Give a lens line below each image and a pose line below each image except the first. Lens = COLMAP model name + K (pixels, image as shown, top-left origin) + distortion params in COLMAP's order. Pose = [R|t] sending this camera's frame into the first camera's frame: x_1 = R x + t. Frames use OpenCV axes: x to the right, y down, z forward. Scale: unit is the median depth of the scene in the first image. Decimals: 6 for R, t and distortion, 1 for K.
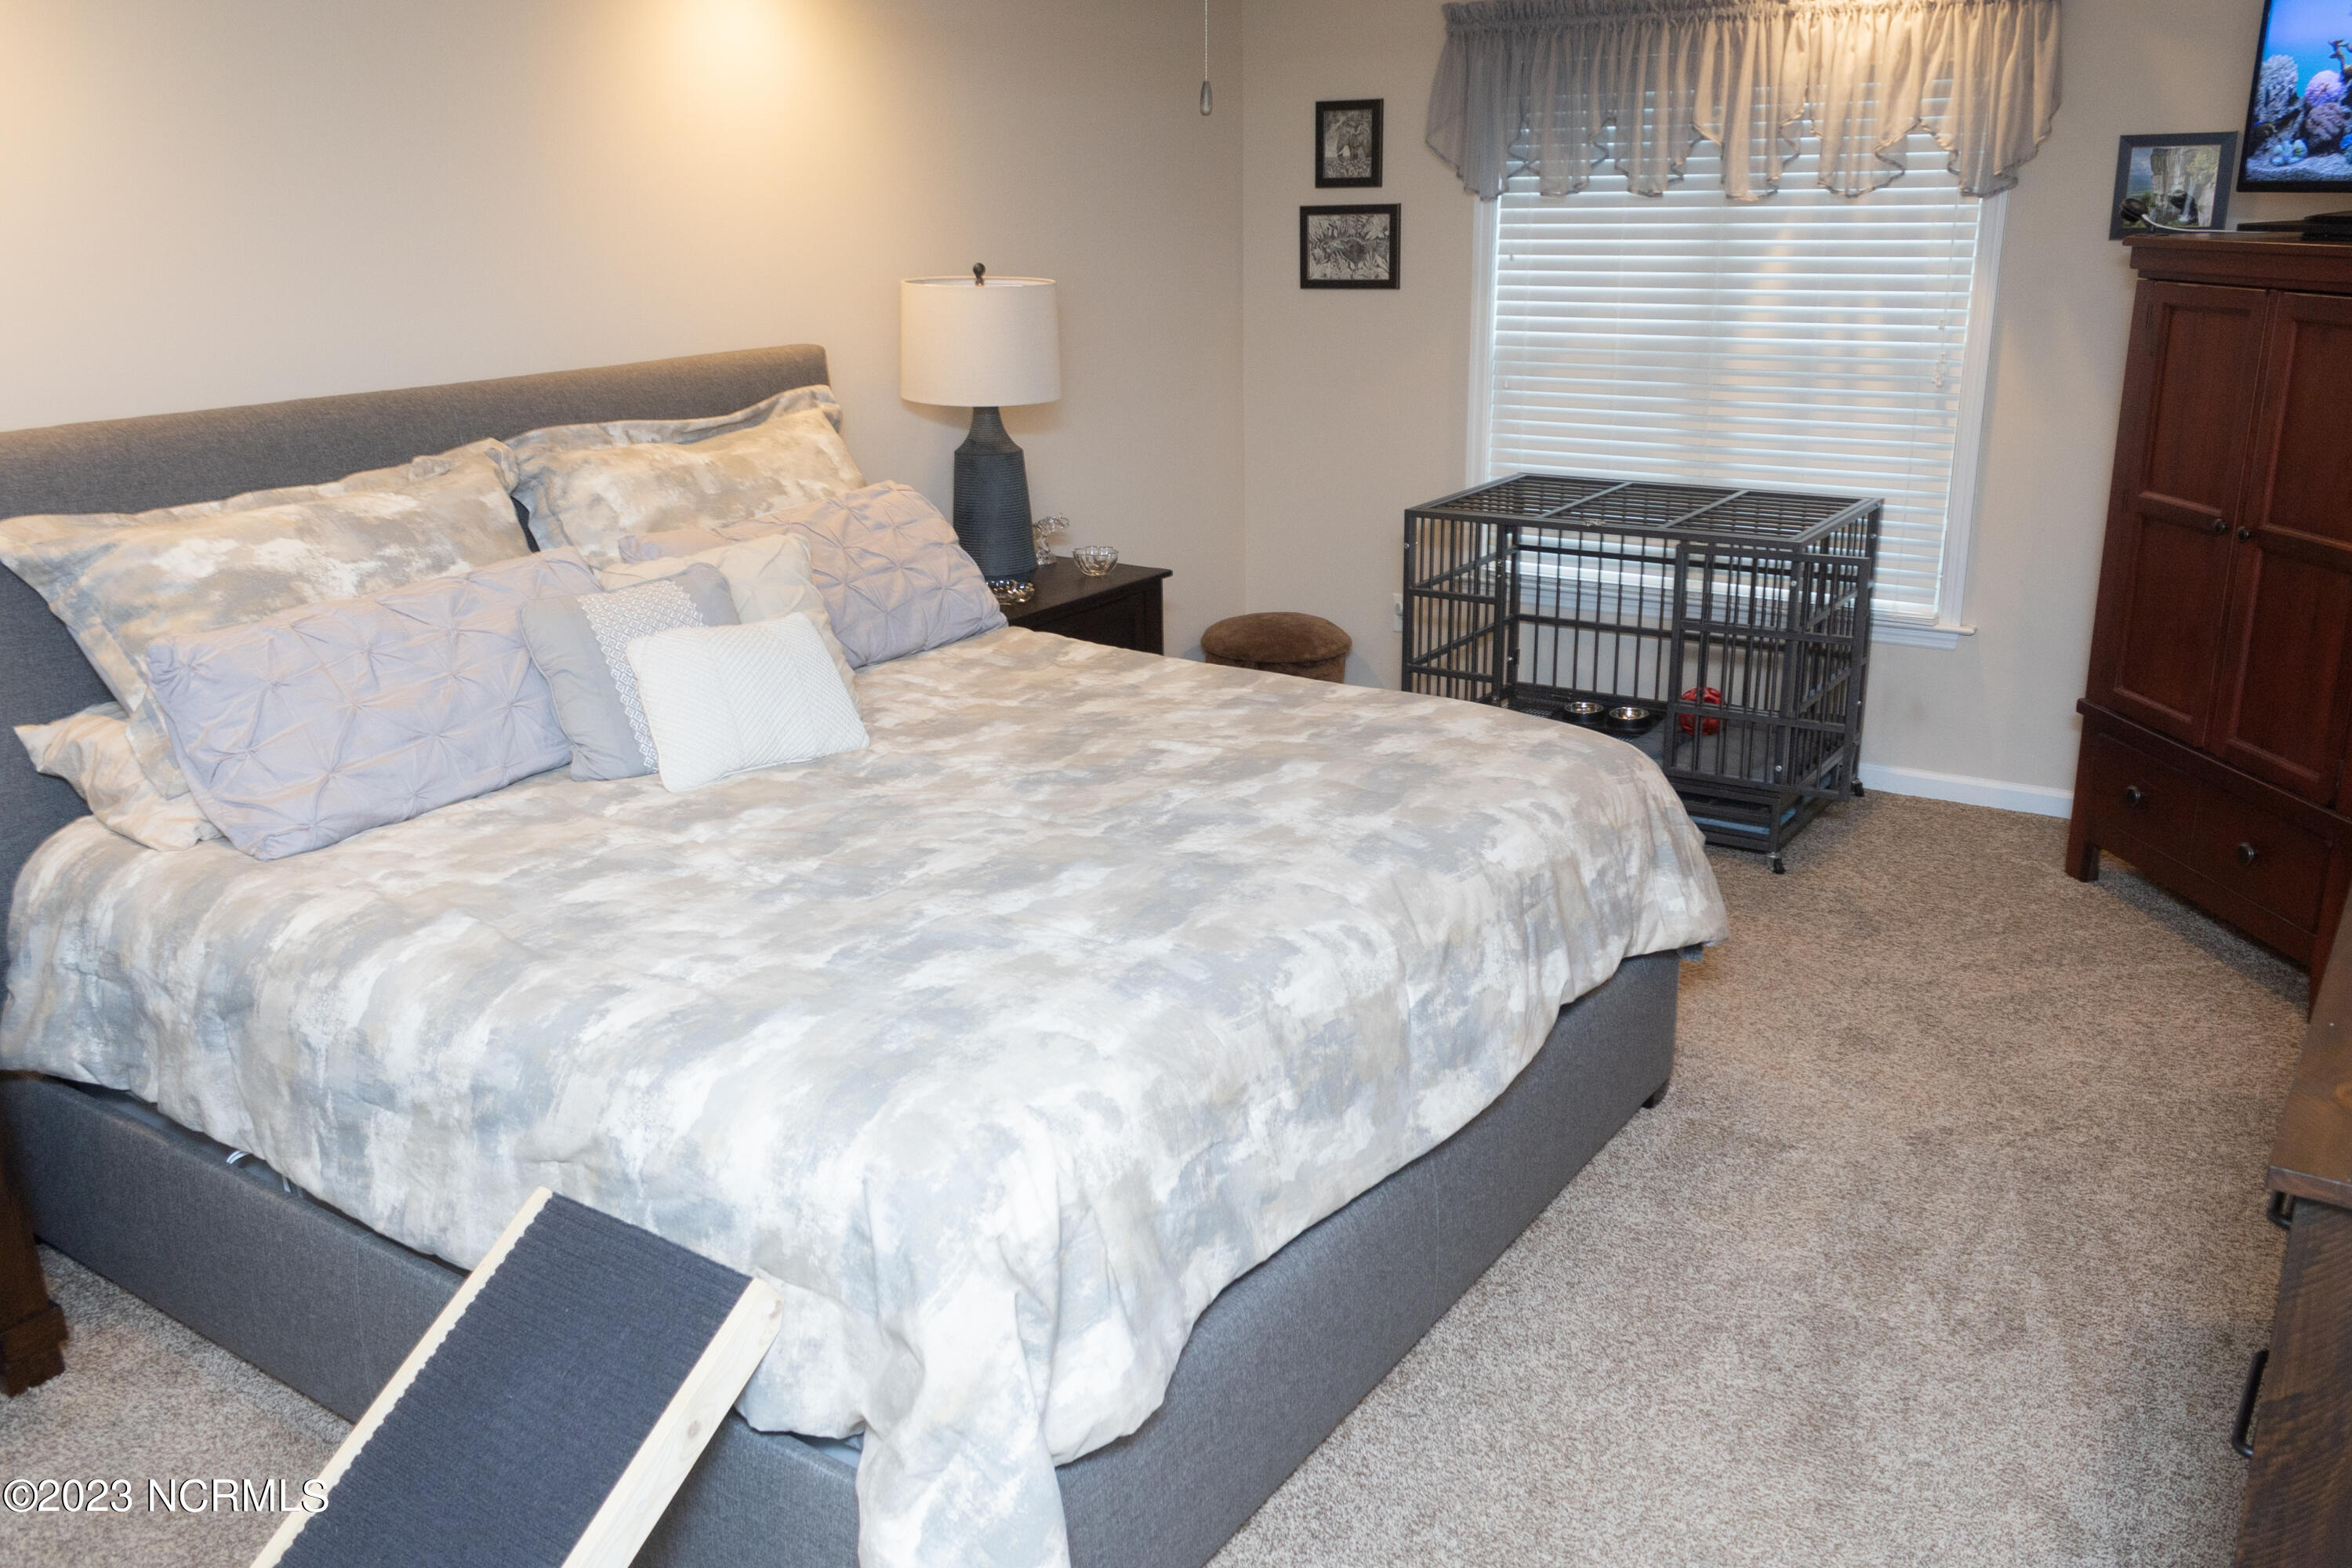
lens RADIAL K [[1943.2, 0, 1172.3], [0, 1943.2, 778.8], [0, 0, 1]] dist [0.057153, -0.020207]
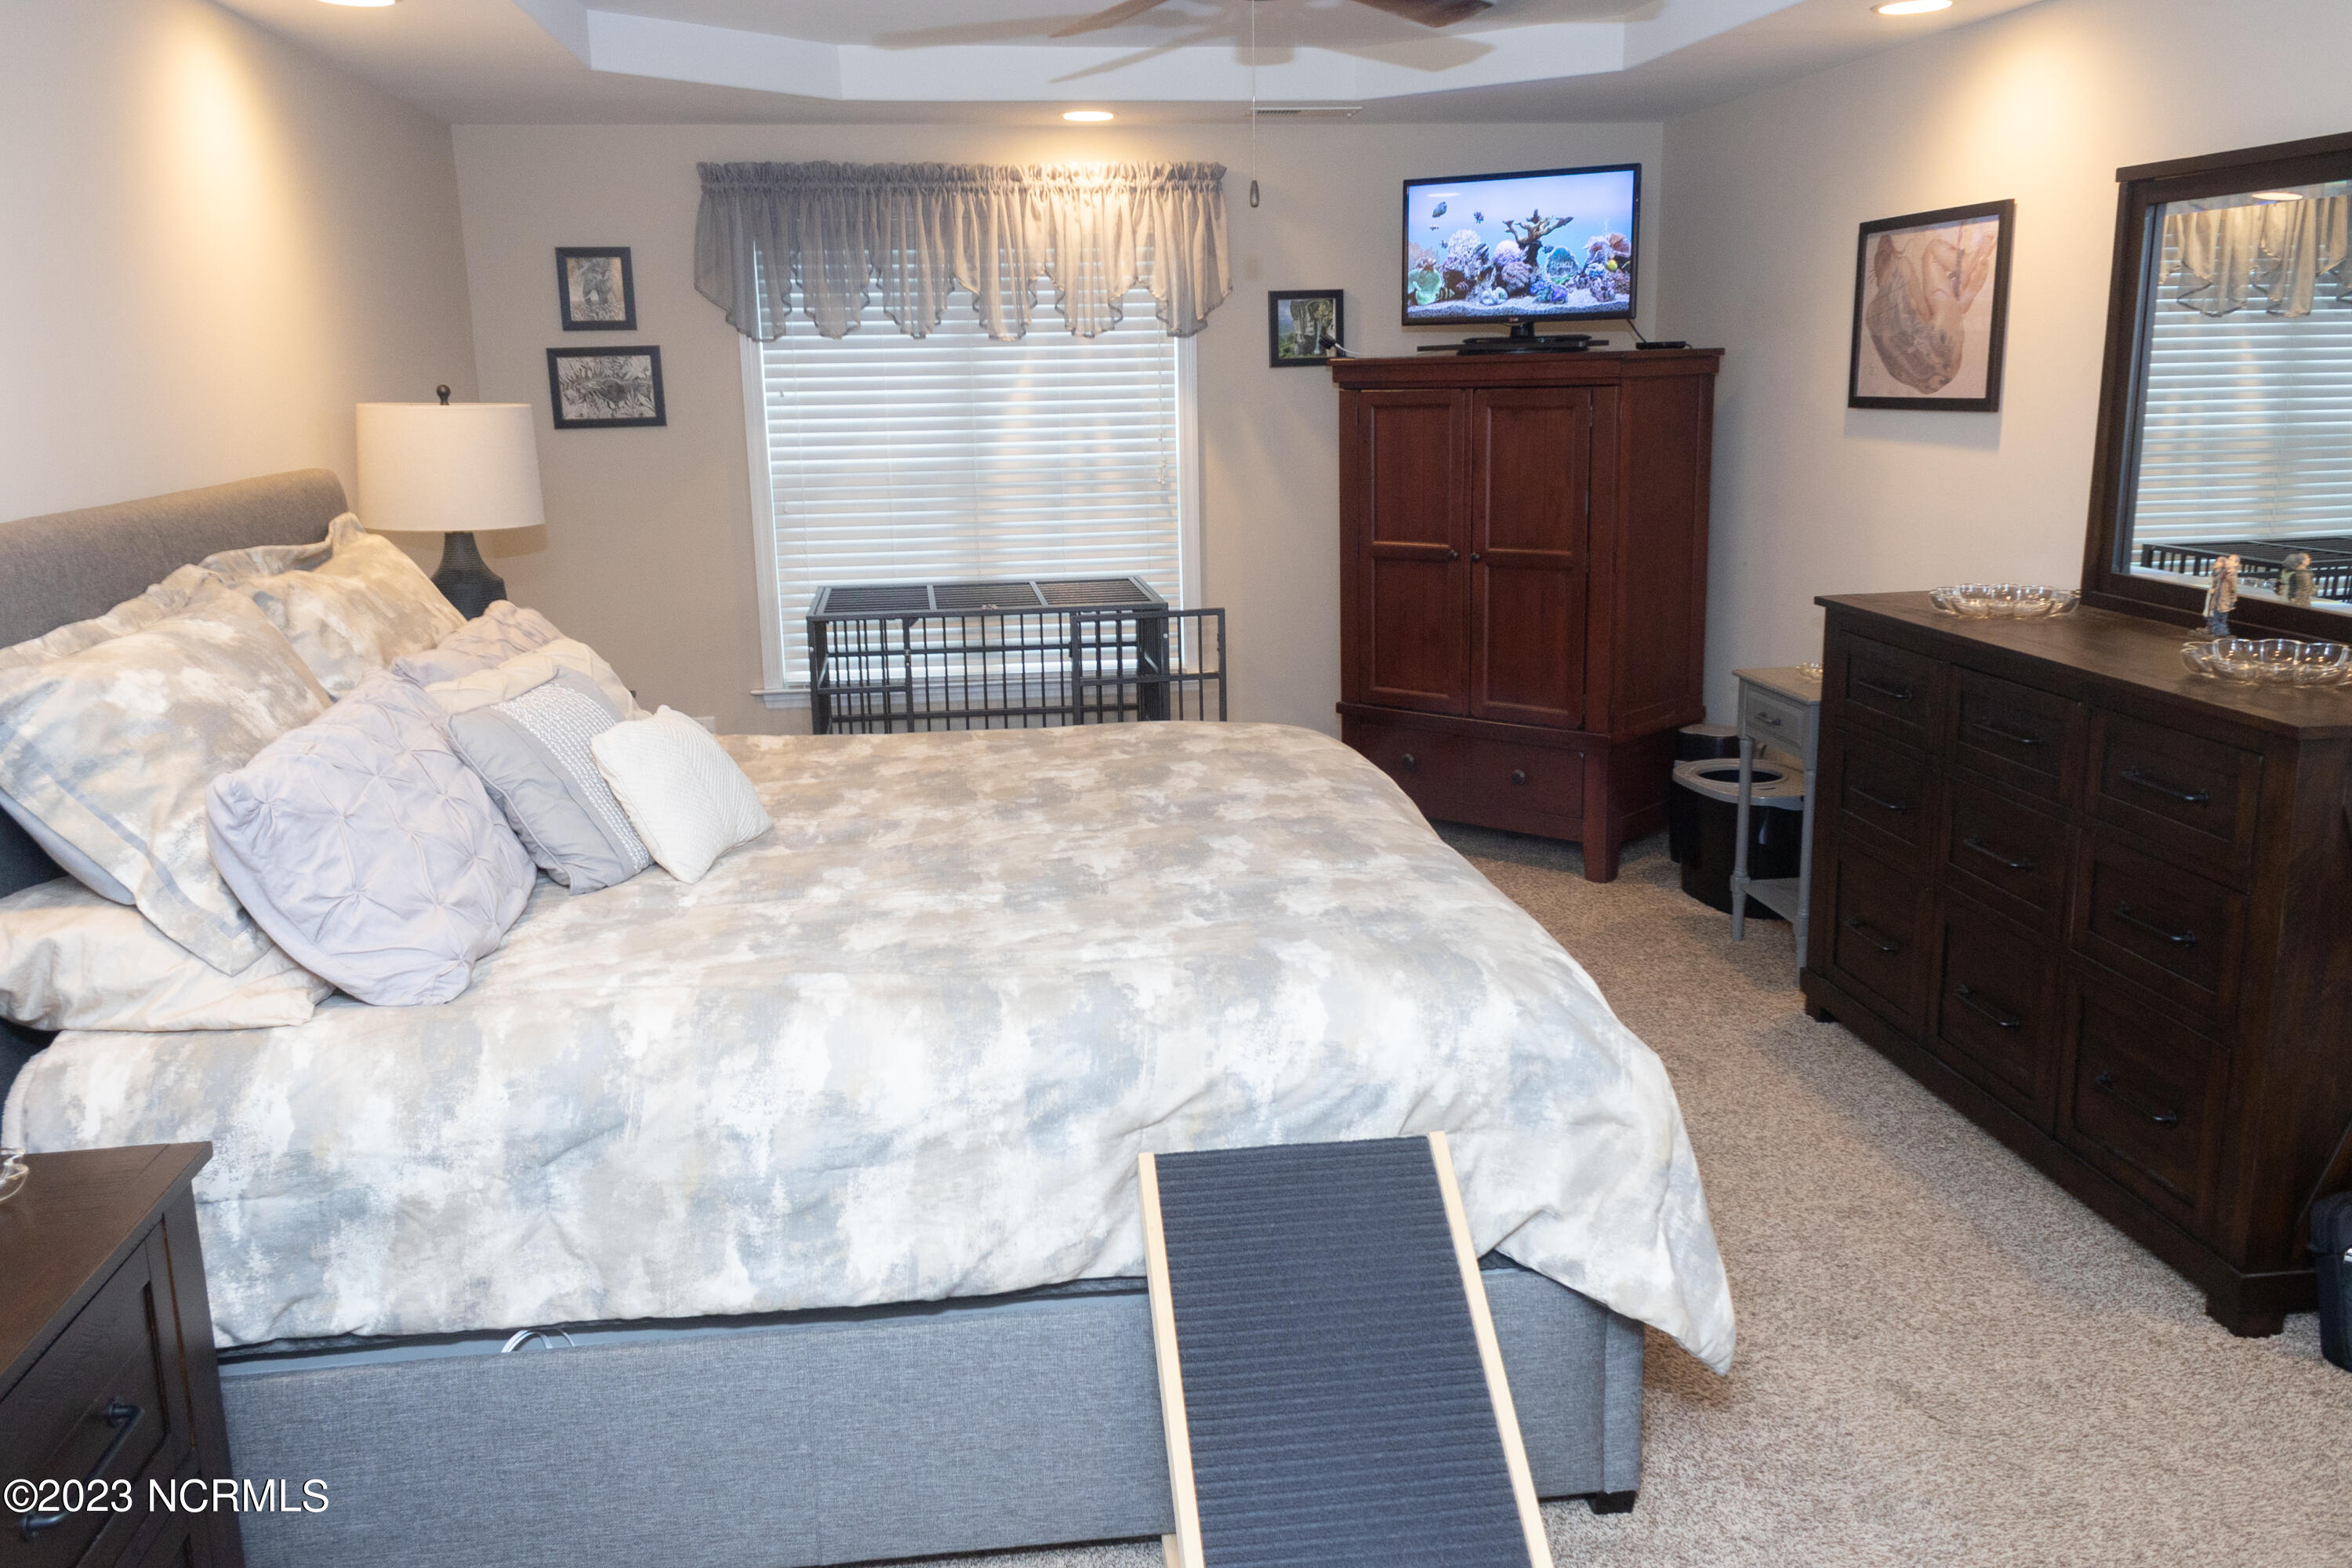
lens RADIAL K [[1943.2, 0, 1178.3], [0, 1943.2, 791.7], [0, 0, 1]] dist [0.057153, -0.020207]
pose [[0.737226, -0.143779, 0.660171, -0.483875], [0.208896, 0.977726, -0.020339, 0.021851], [-0.642542, 0.152901, 0.750840, 0.085949]]
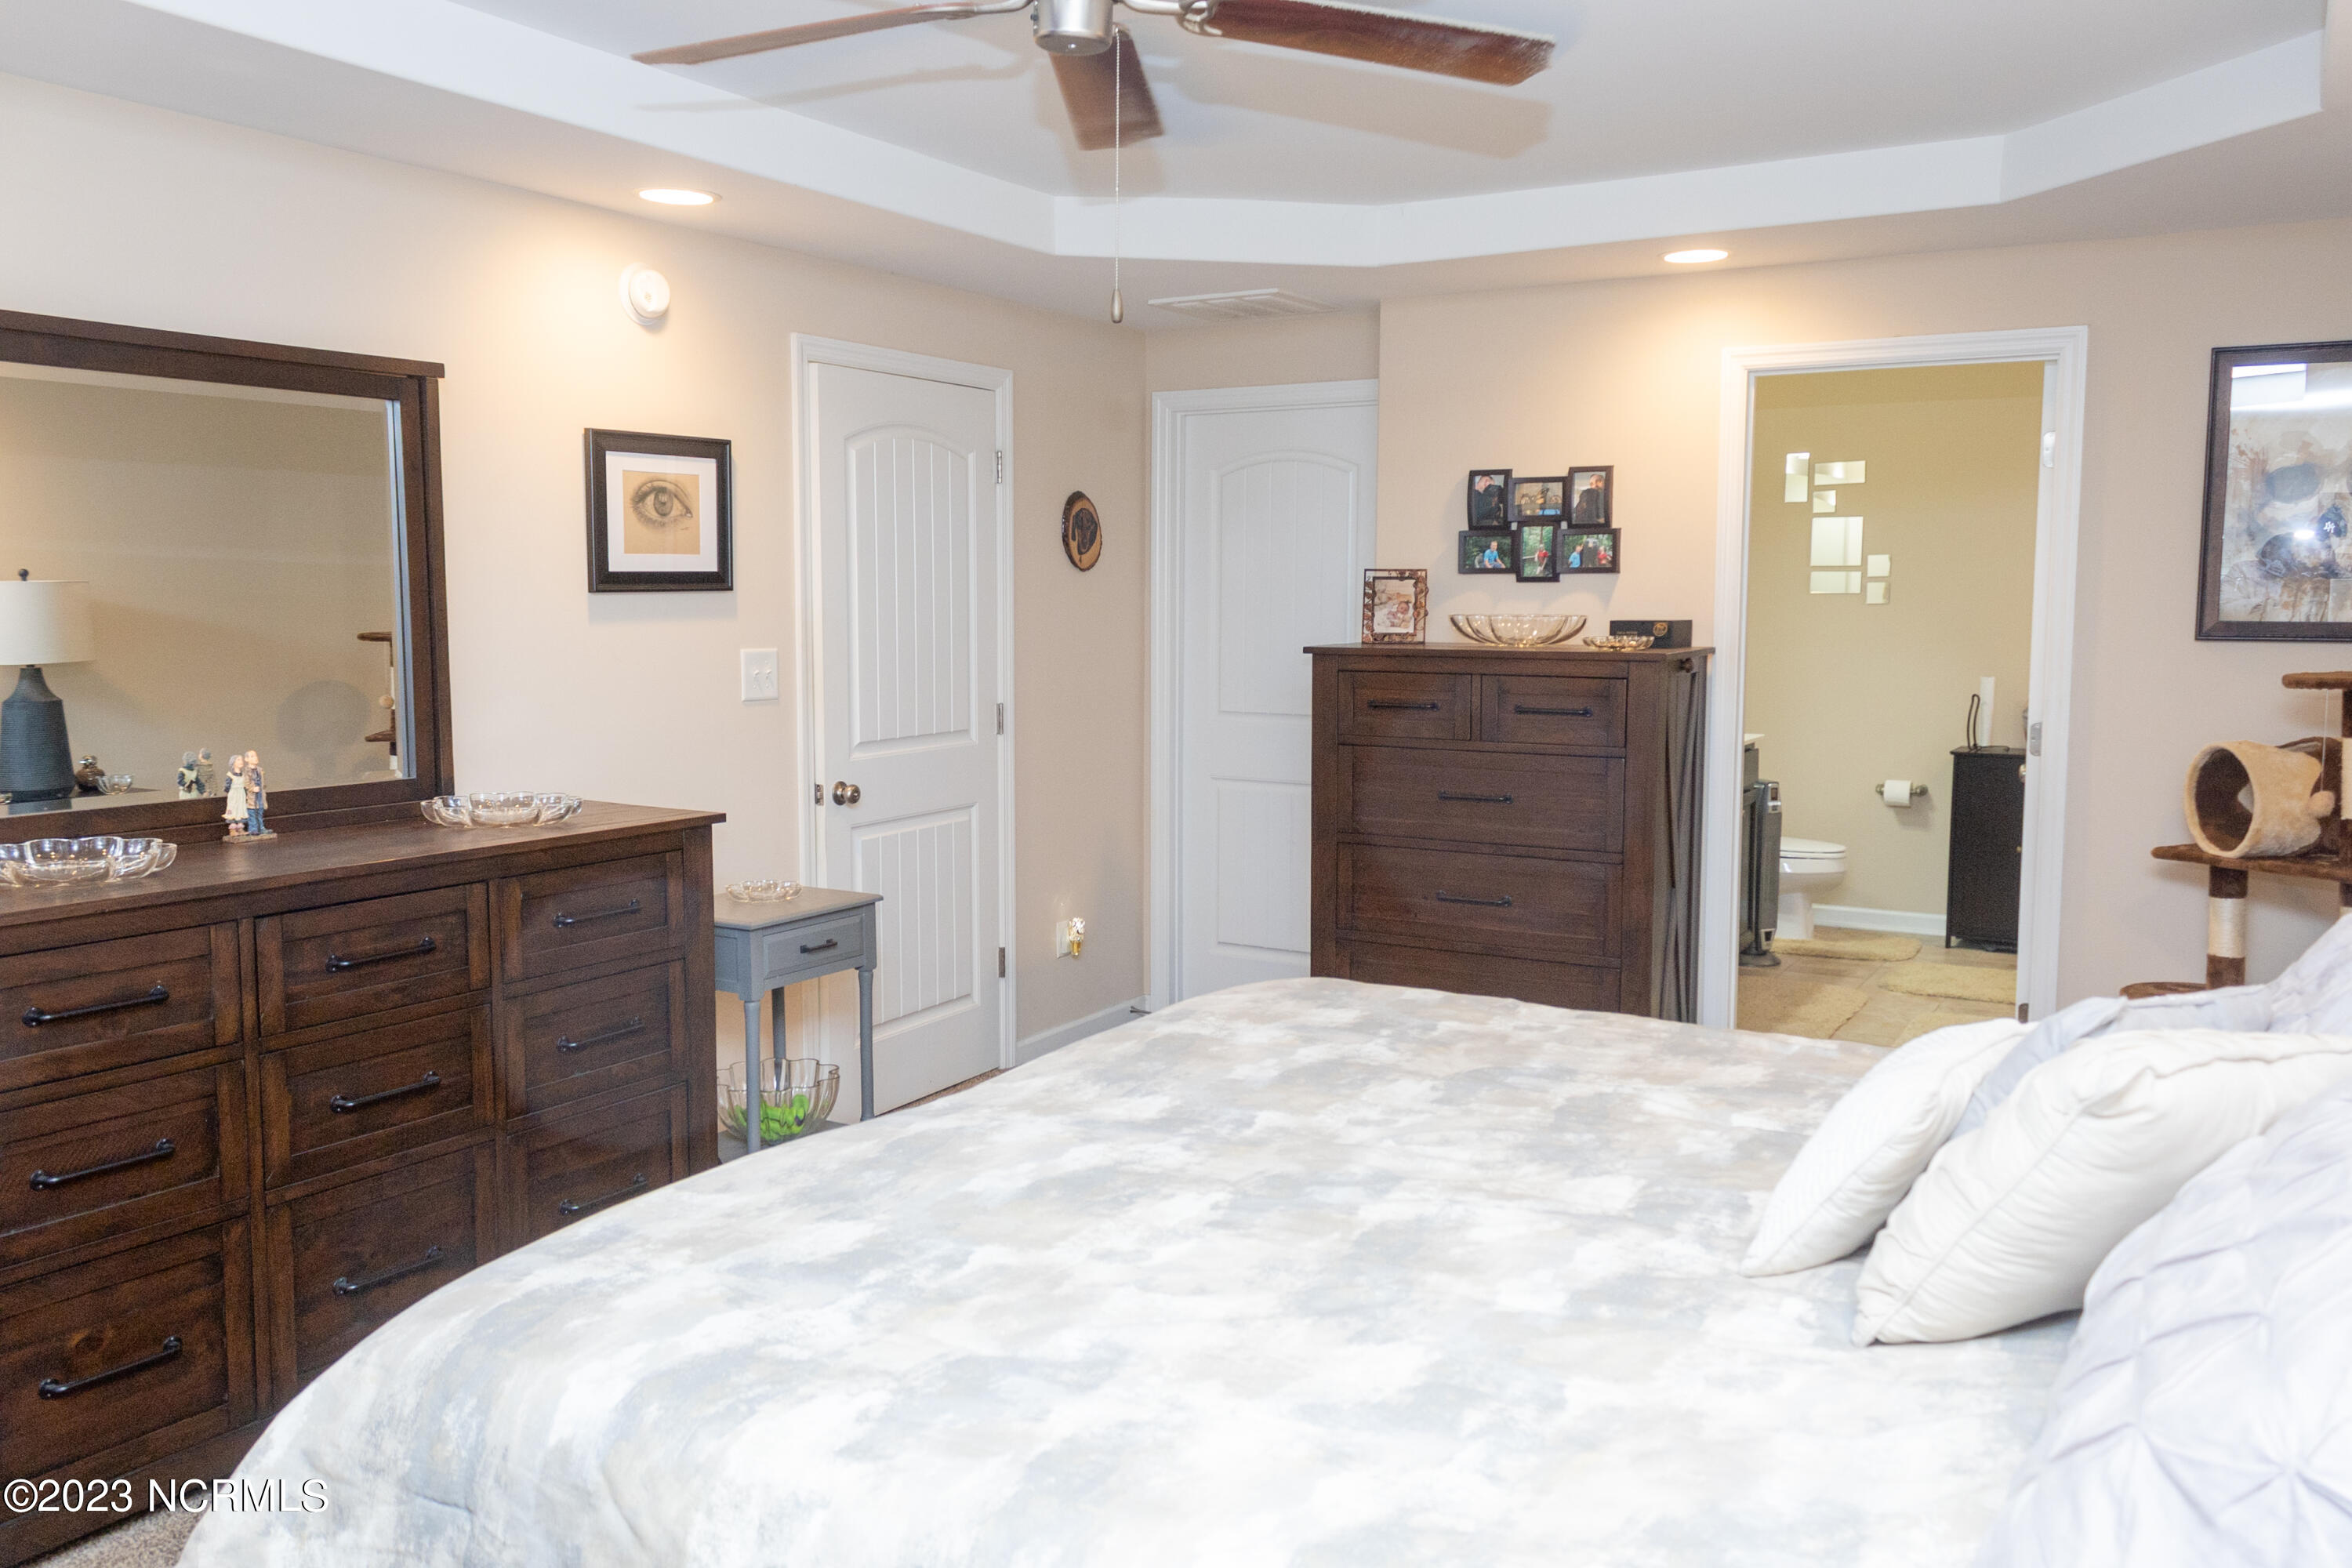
lens RADIAL K [[1943.2, 0, 1185.5], [0, 1943.2, 780.8], [0, 0, 1]] dist [0.057153, -0.020207]
pose [[-0.997608, 0.020118, -0.066139, -0.041941], [-0.007680, 0.918547, 0.395236, -0.246991], [0.068703, 0.394798, -0.916195, 0.982181]]
